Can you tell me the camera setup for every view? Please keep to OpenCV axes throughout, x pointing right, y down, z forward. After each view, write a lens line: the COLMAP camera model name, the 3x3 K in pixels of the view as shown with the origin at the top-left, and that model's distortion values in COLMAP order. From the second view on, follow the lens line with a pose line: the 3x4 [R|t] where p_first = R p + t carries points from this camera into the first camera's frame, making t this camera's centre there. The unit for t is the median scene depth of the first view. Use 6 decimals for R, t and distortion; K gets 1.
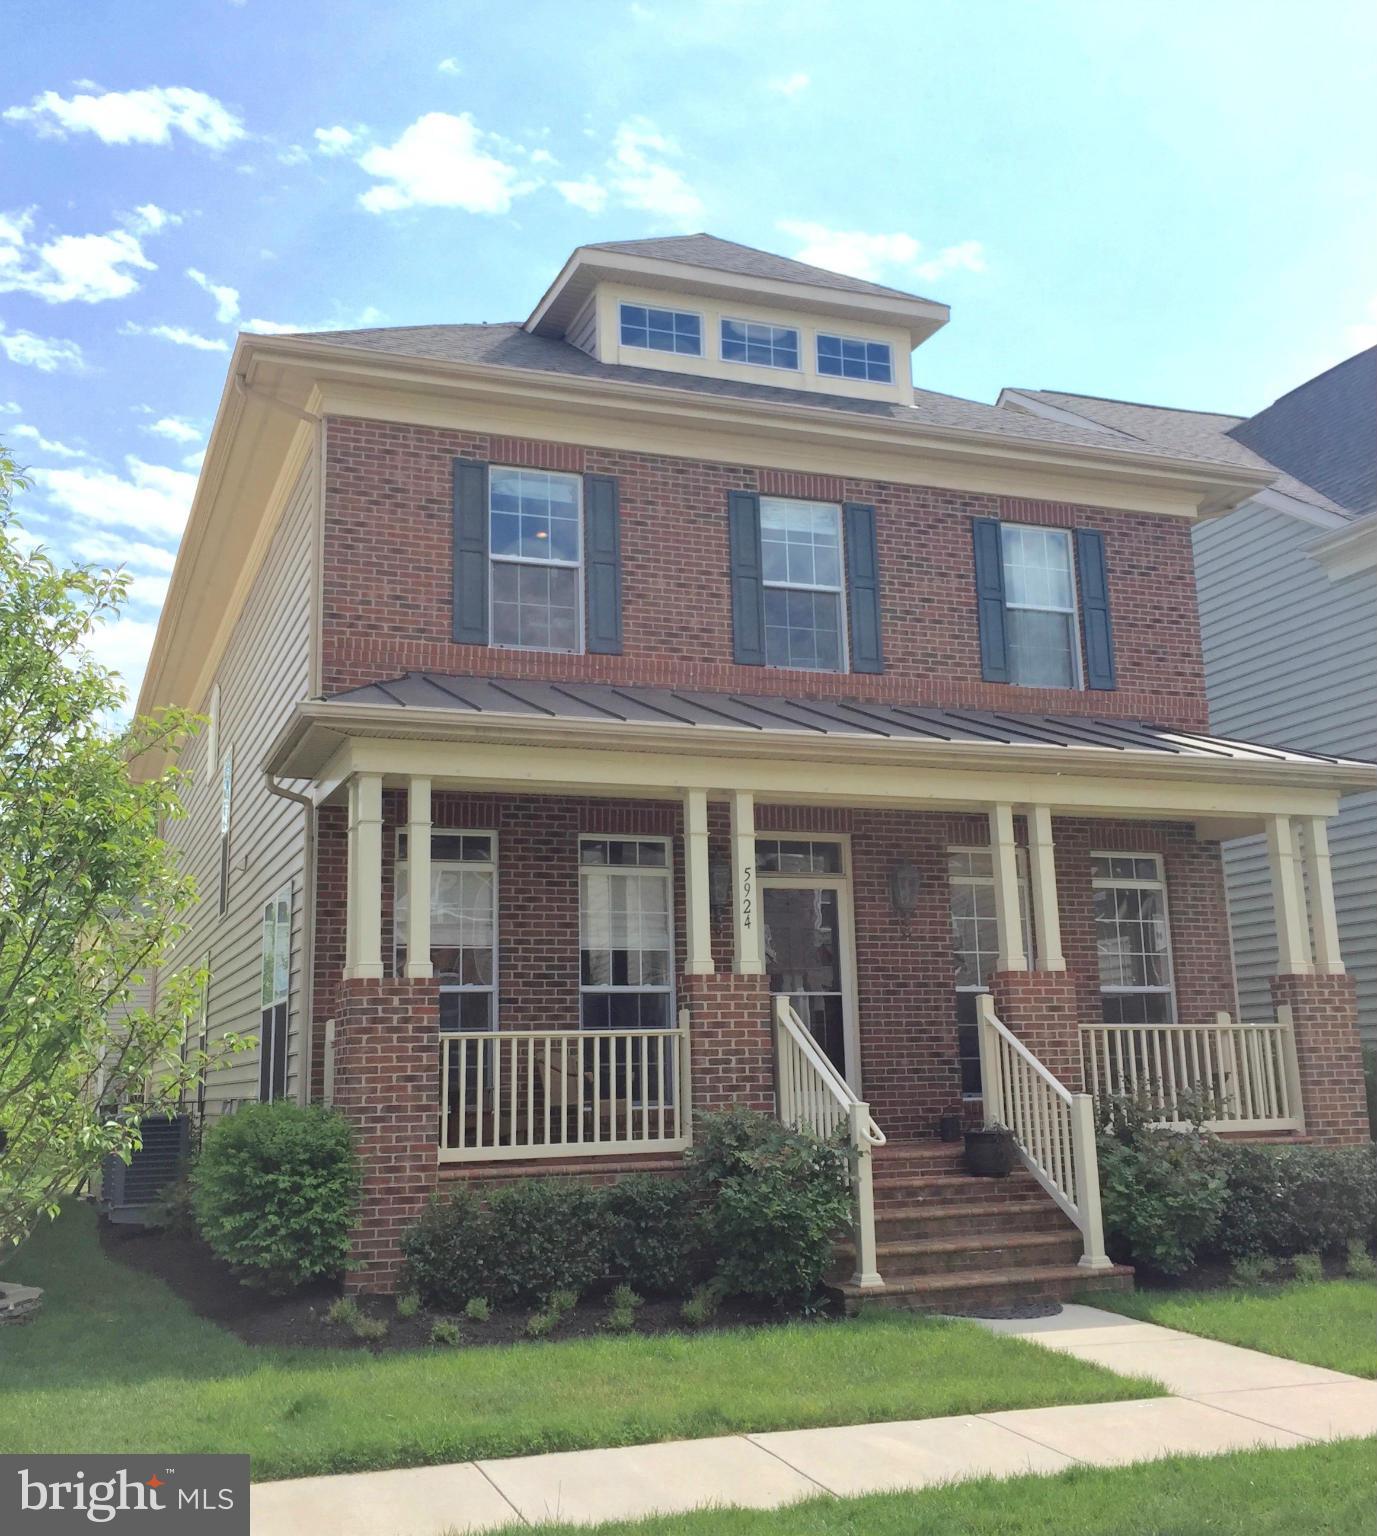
lens RADIAL K [[1636.5, 0, 695.5], [0, 1636.5, 710.3], [0, 0, 1]] dist [0.043790, 0.007043]
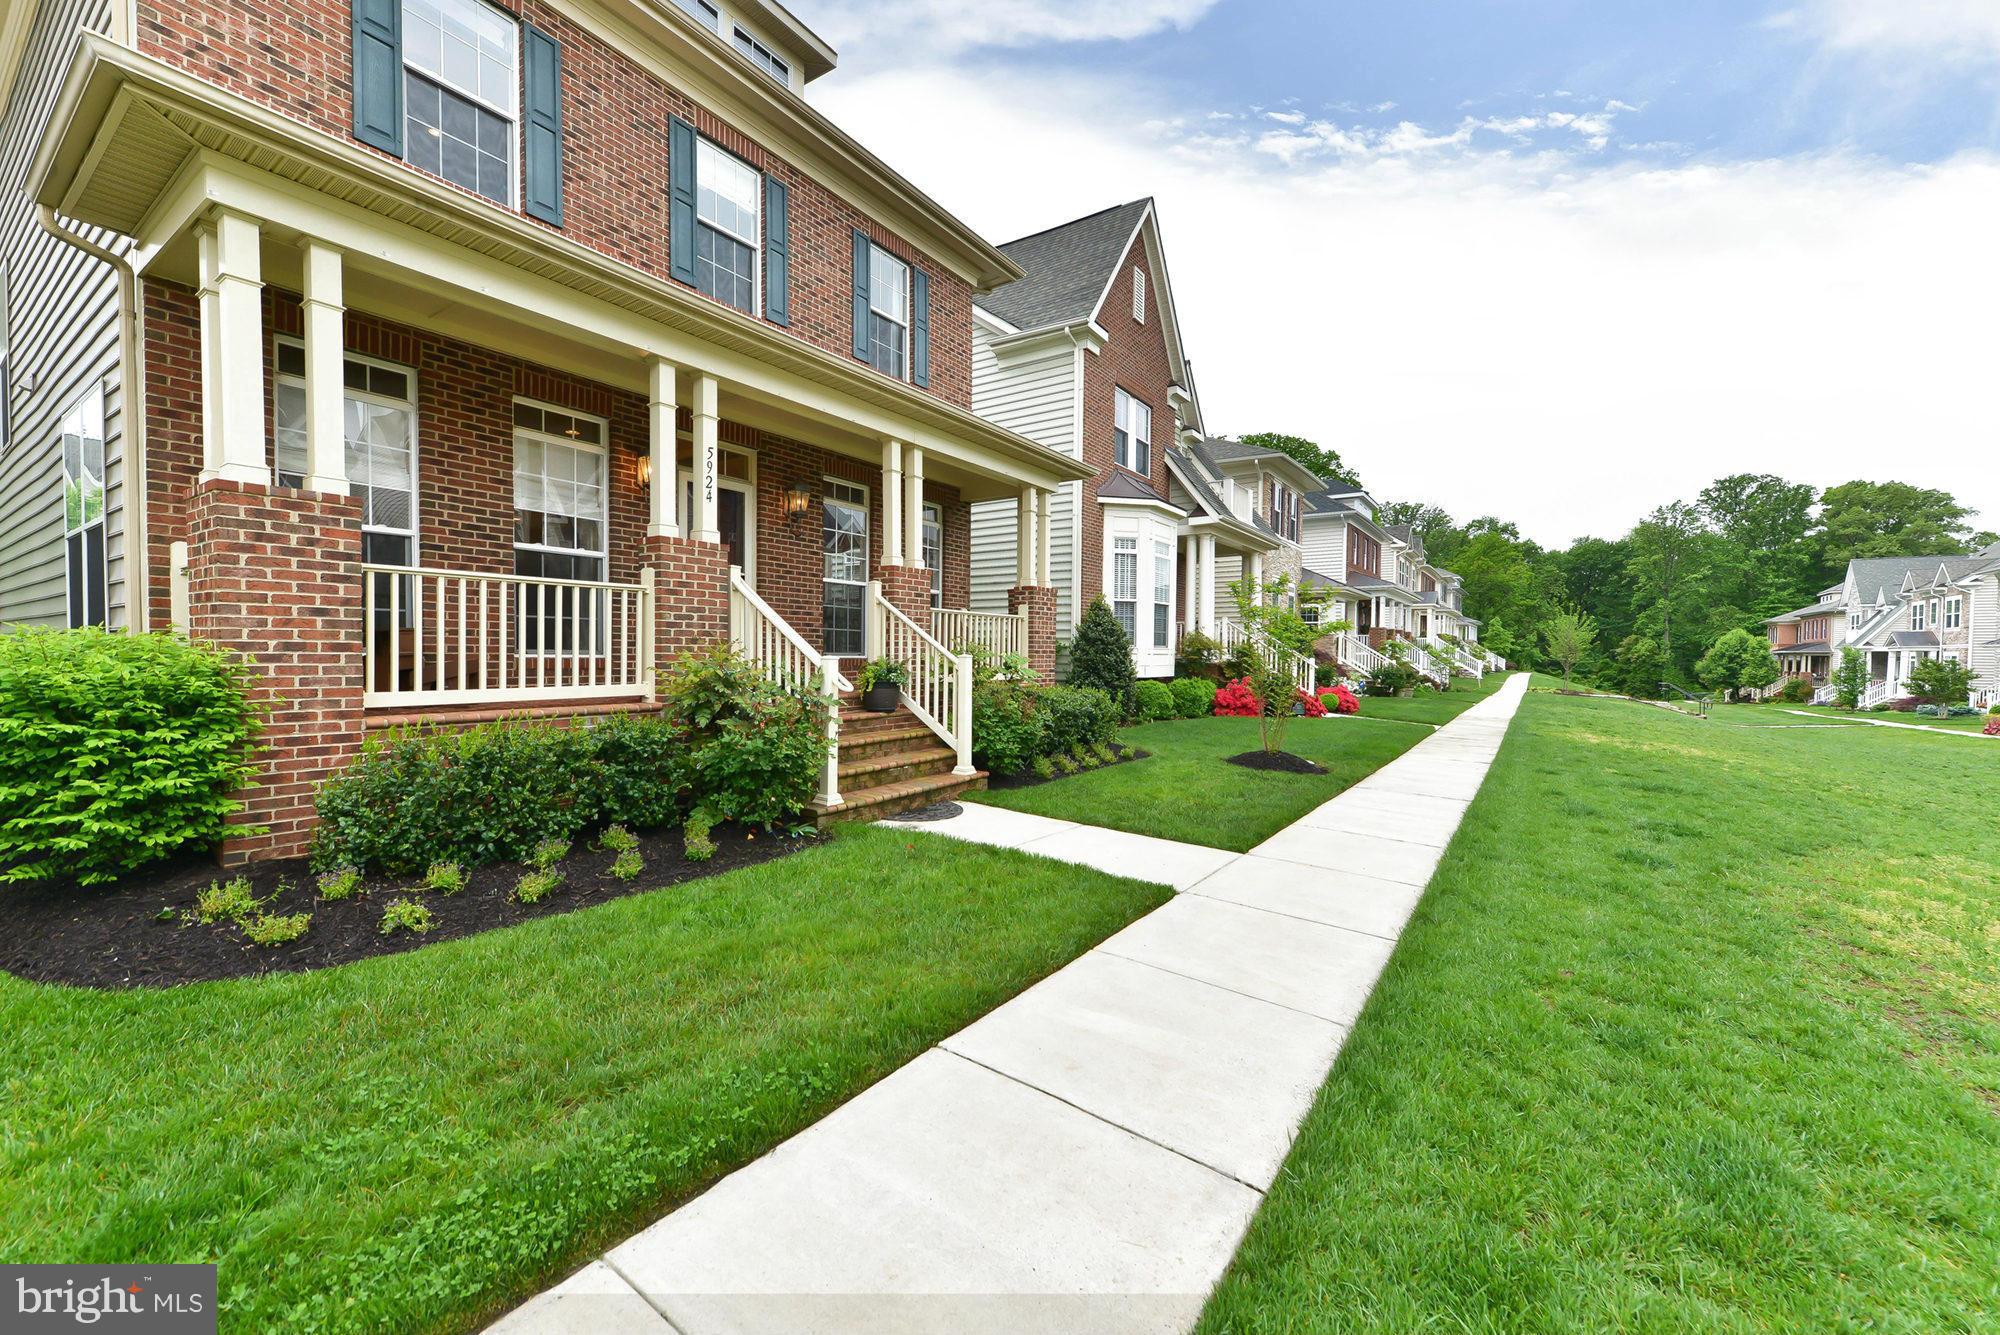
lens RADIAL K [[780.3, 0, 1000.0], [0, 780.3, 667.5], [0, 0, 1]] dist [0.006500, -0.000646]
pose [[0.826204, 0.021586, 0.562958, -0.105042], [-0.155376, 0.969241, 0.190867, 0.114514], [-0.541522, -0.245165, 0.804145, 0.456946]]
